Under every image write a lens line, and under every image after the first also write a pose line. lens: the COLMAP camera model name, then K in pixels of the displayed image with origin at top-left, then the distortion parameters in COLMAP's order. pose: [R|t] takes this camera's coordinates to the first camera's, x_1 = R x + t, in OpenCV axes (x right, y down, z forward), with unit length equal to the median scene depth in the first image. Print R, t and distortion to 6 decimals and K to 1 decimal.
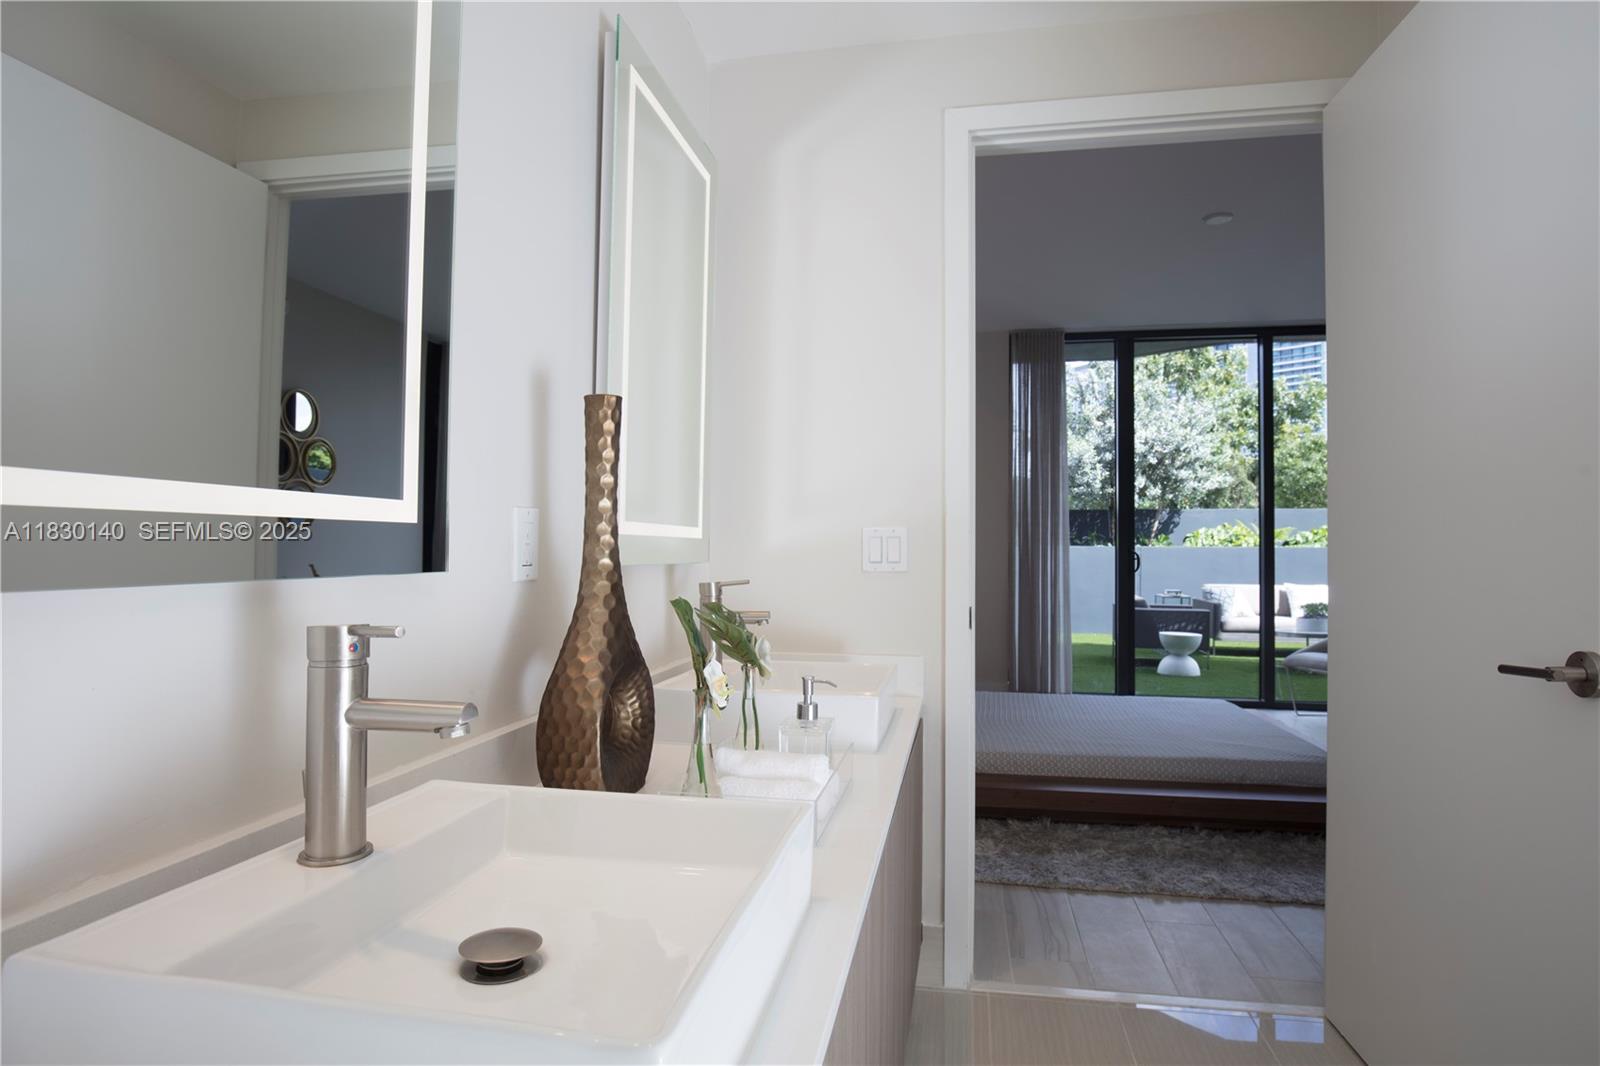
lens RADIAL K [[858.8, 0, 800.0], [0, 858.8, 533.0], [0, 0, 1]] dist [-0.030318, -0.000144]
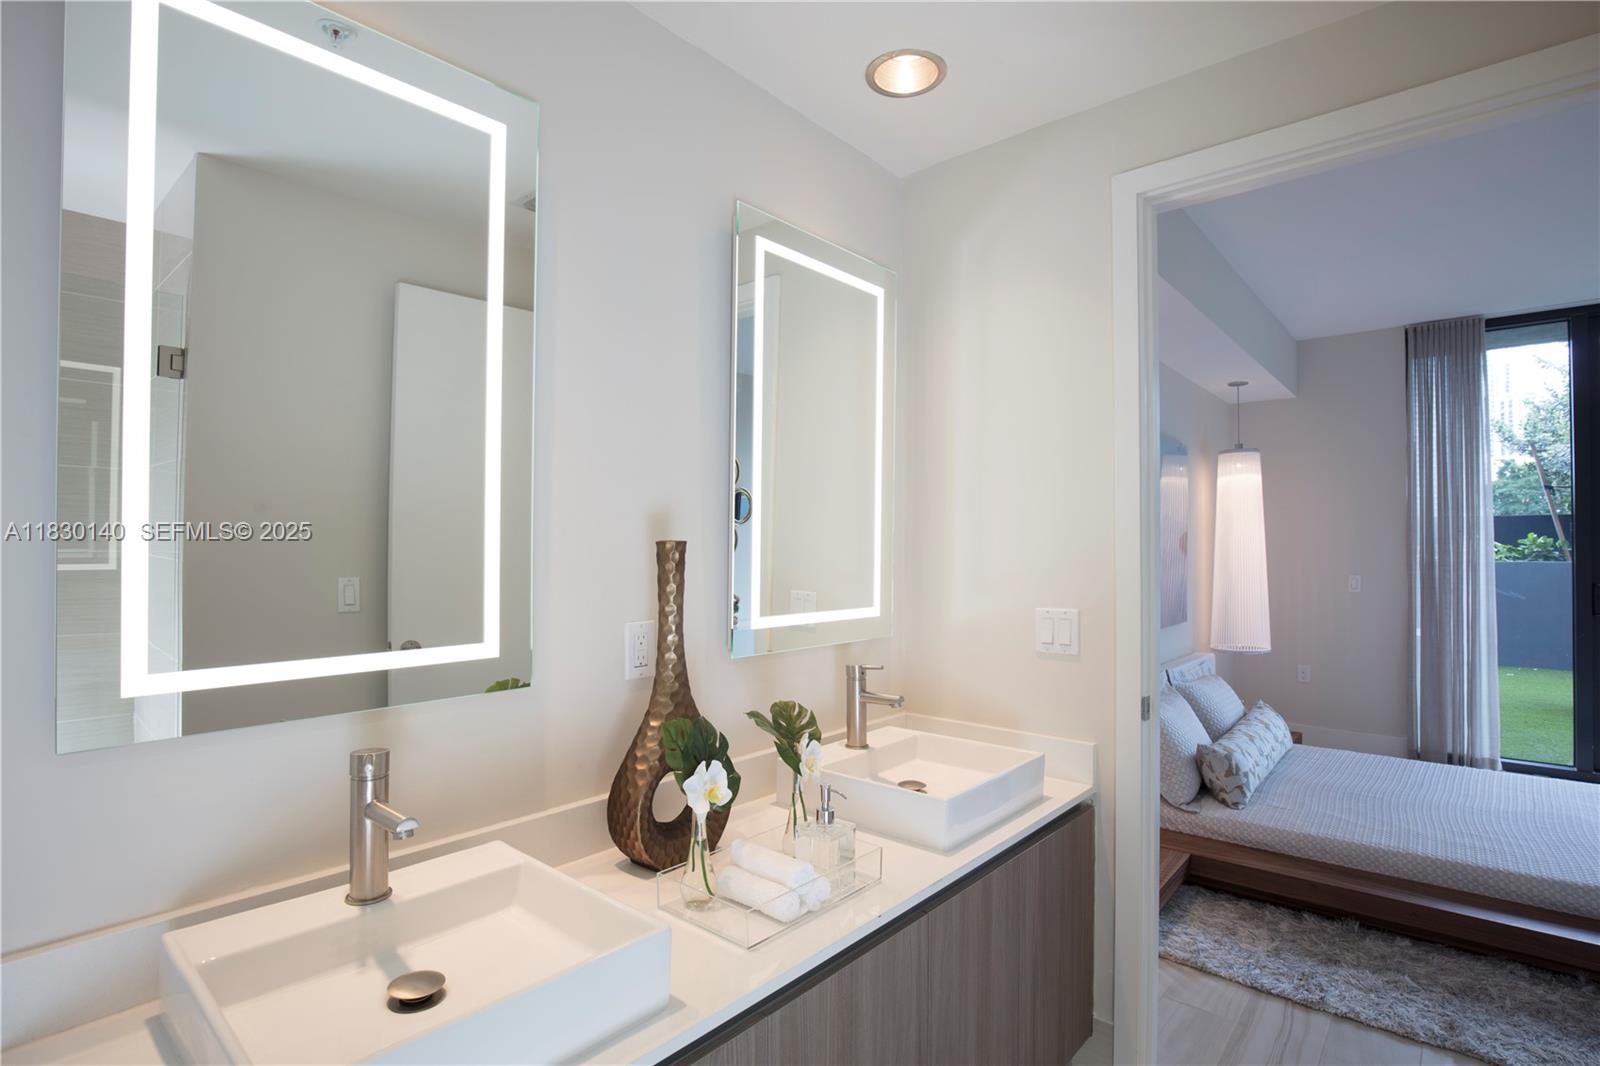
lens RADIAL K [[796.5, 0, 800.0], [0, 796.5, 533.0], [0, 0, 1]] dist [-0.031218, 0.006966]
pose [[0.862683, -0.013170, -0.505574, 0.325400], [0.014501, 0.999894, -0.001301, -0.103558], [0.505537, -0.006209, 0.862782, 0.054377]]
